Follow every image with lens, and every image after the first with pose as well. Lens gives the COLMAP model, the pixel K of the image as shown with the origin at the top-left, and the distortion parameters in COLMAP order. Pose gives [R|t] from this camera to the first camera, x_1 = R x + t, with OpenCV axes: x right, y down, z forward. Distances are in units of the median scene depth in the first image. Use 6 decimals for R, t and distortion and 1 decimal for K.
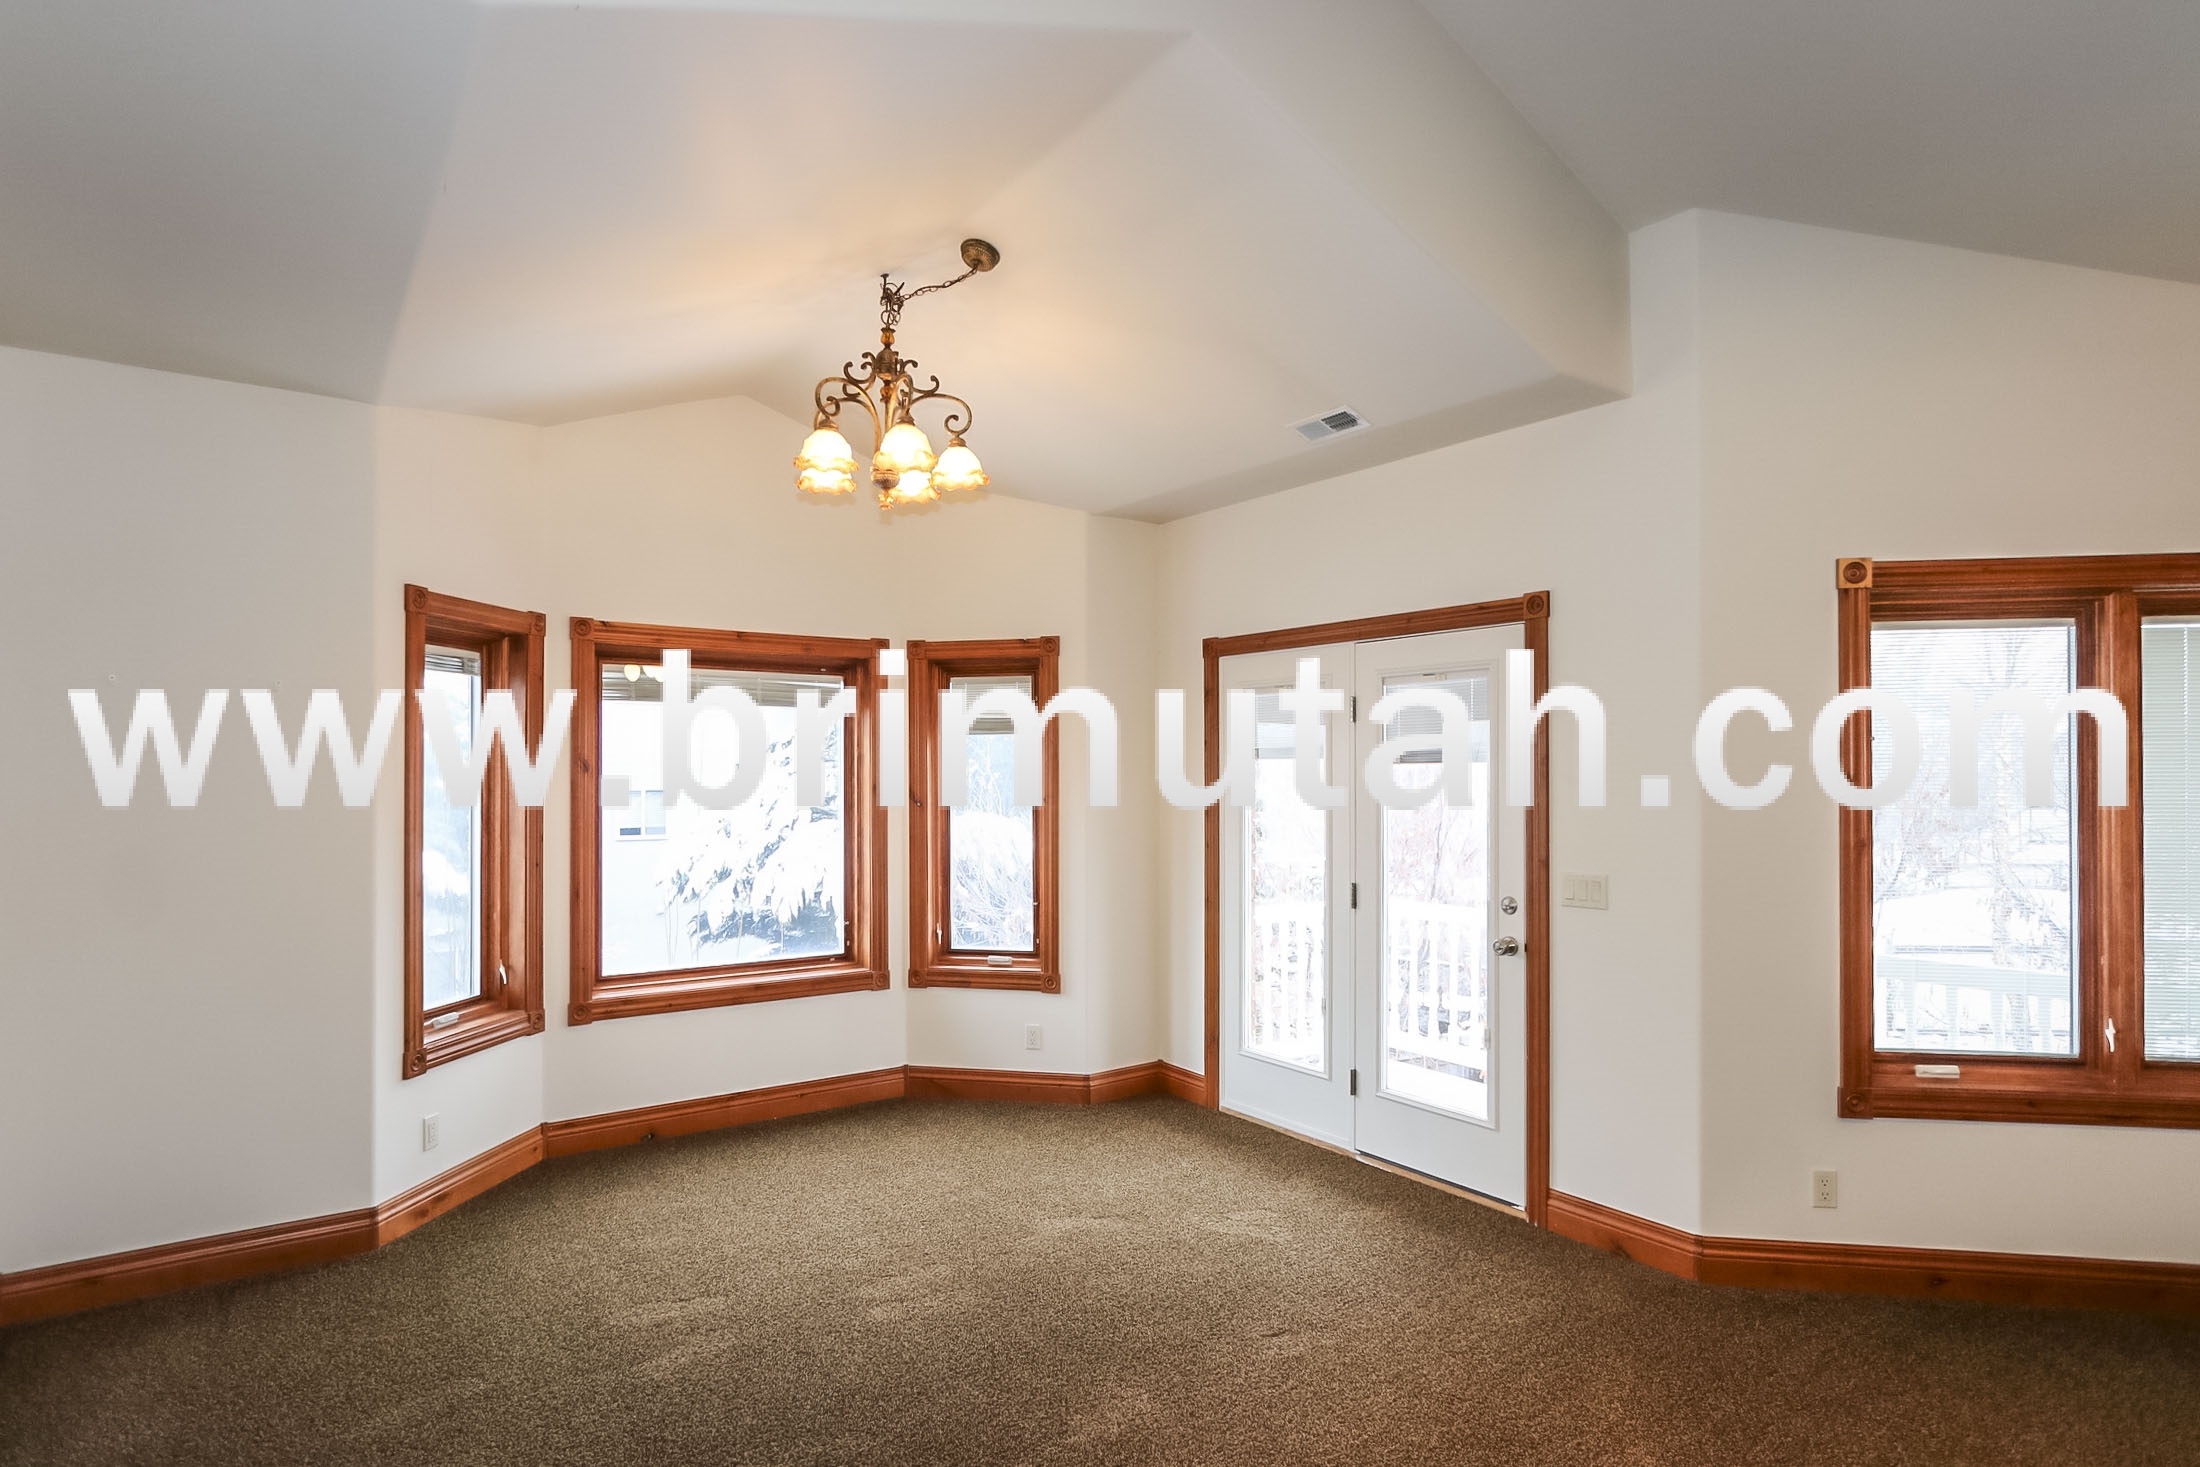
lens RADIAL K [[1137.1, 0, 1097.5], [0, 1137.1, 769.5], [0, 0, 1]] dist [0.000277, 0.000045]
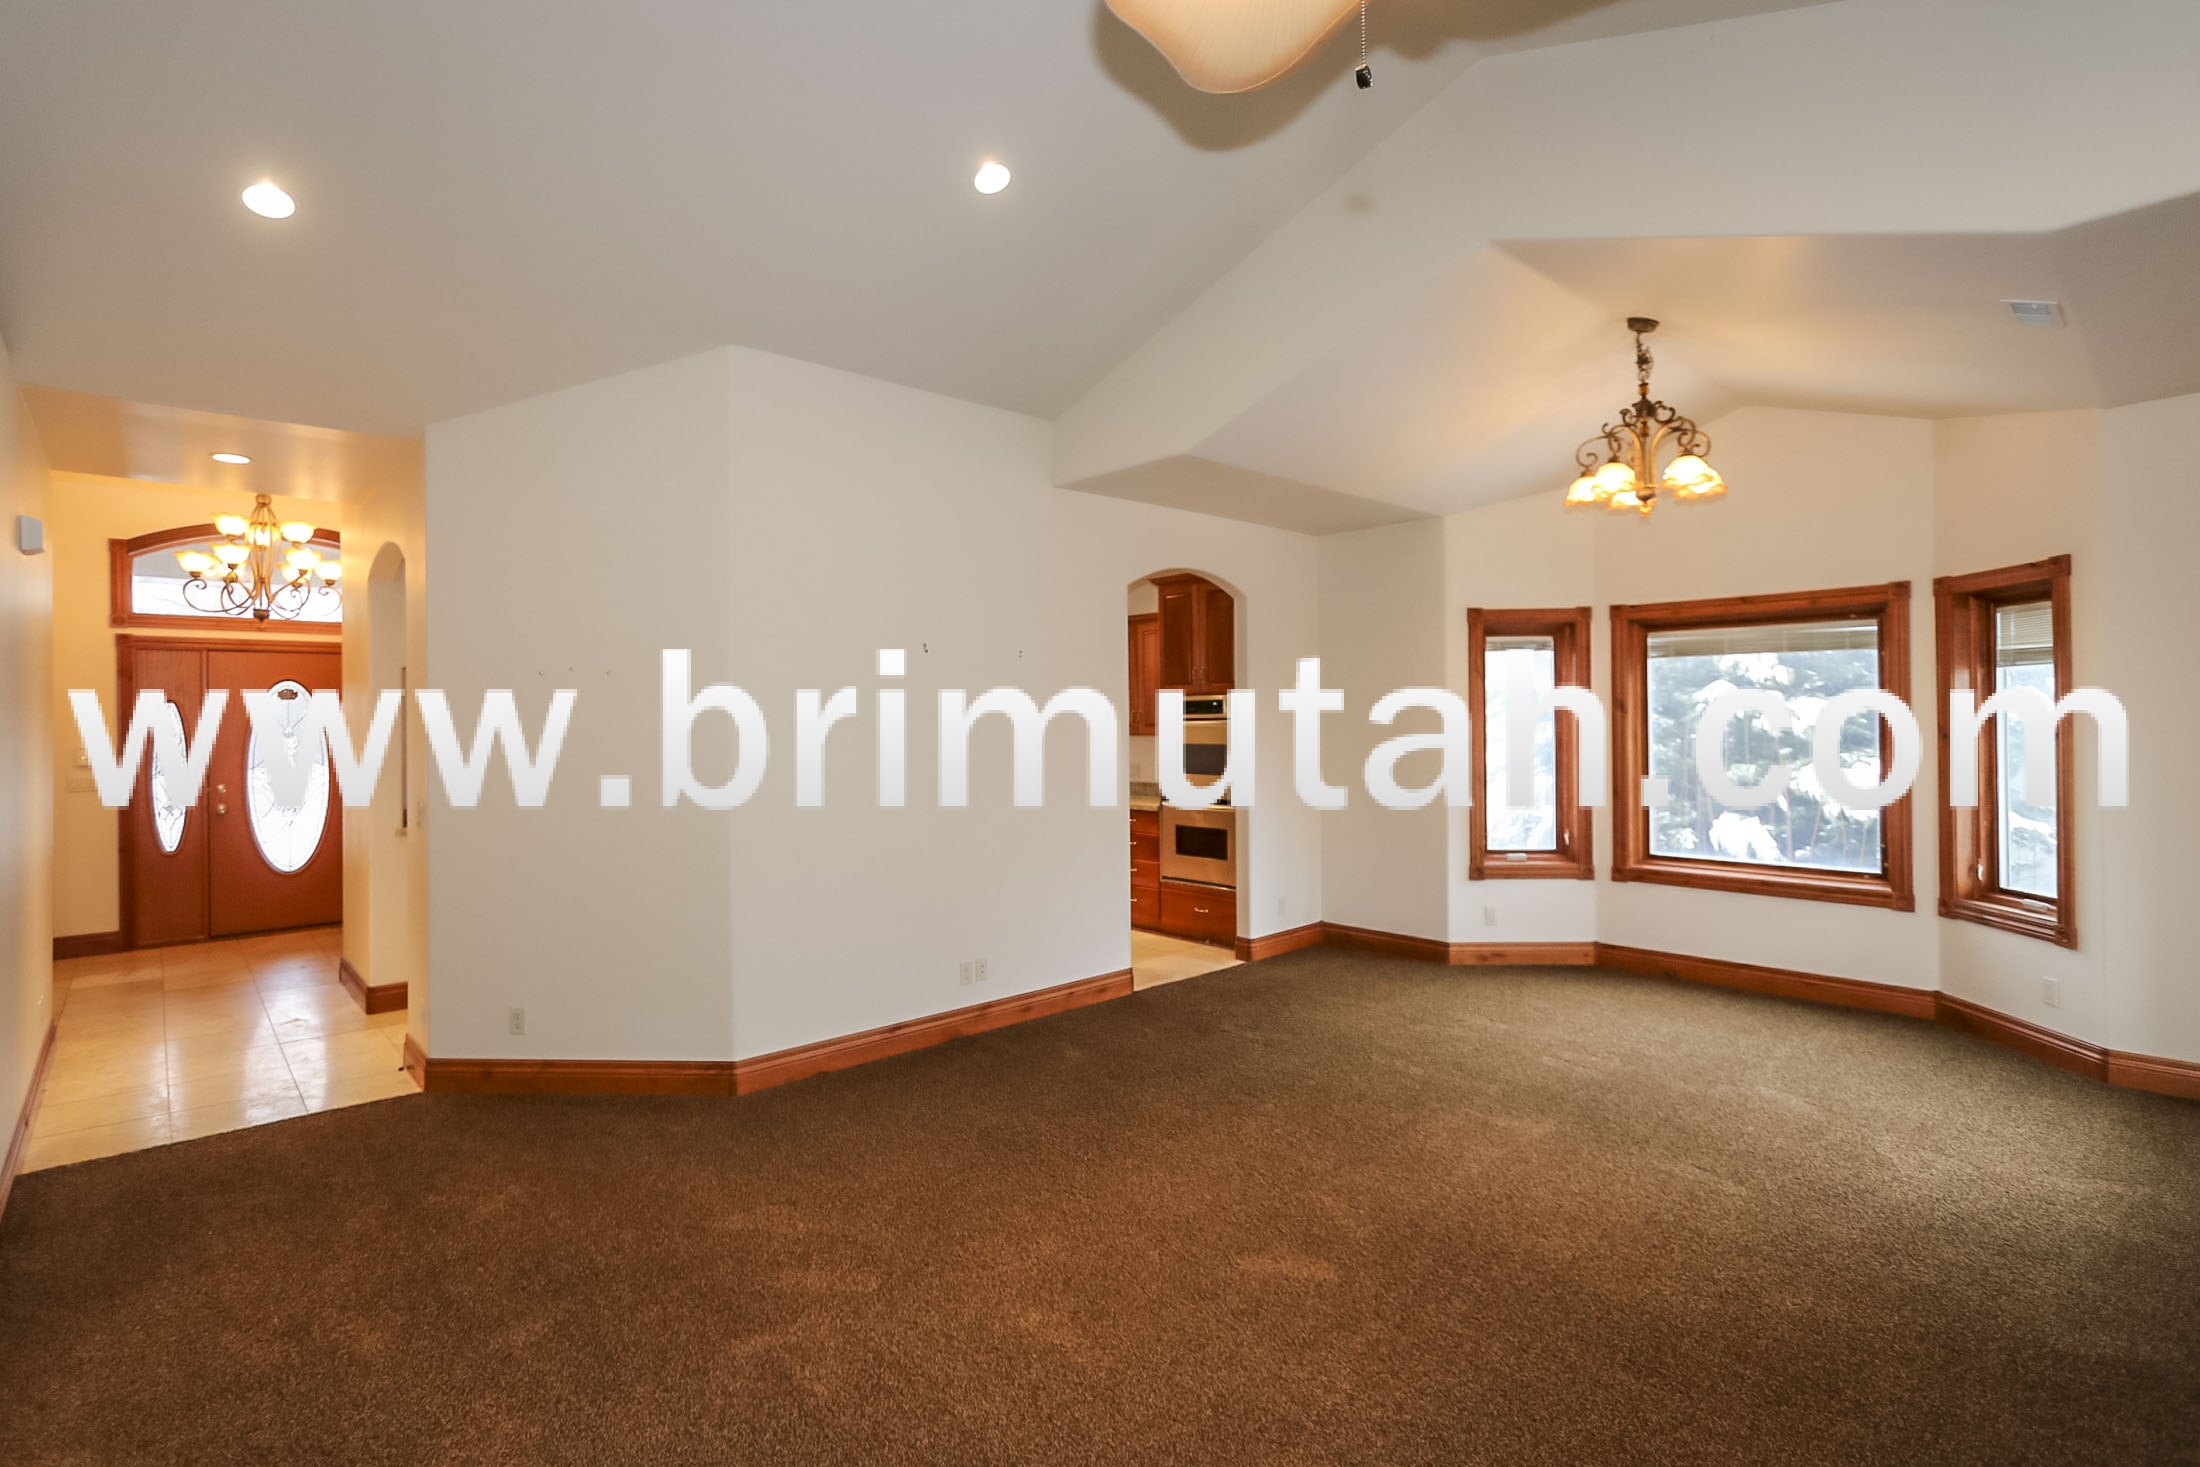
lens RADIAL K [[1071.6, 0, 1094.5], [0, 1071.6, 718.6], [0, 0, 1]] dist [0.000911, 0.000552]
pose [[0.152067, -0.001690, -0.988369, 0.791585], [0.008610, 0.999963, -0.000386, 0.008135], [0.988333, -0.008451, 0.152075, 0.117604]]
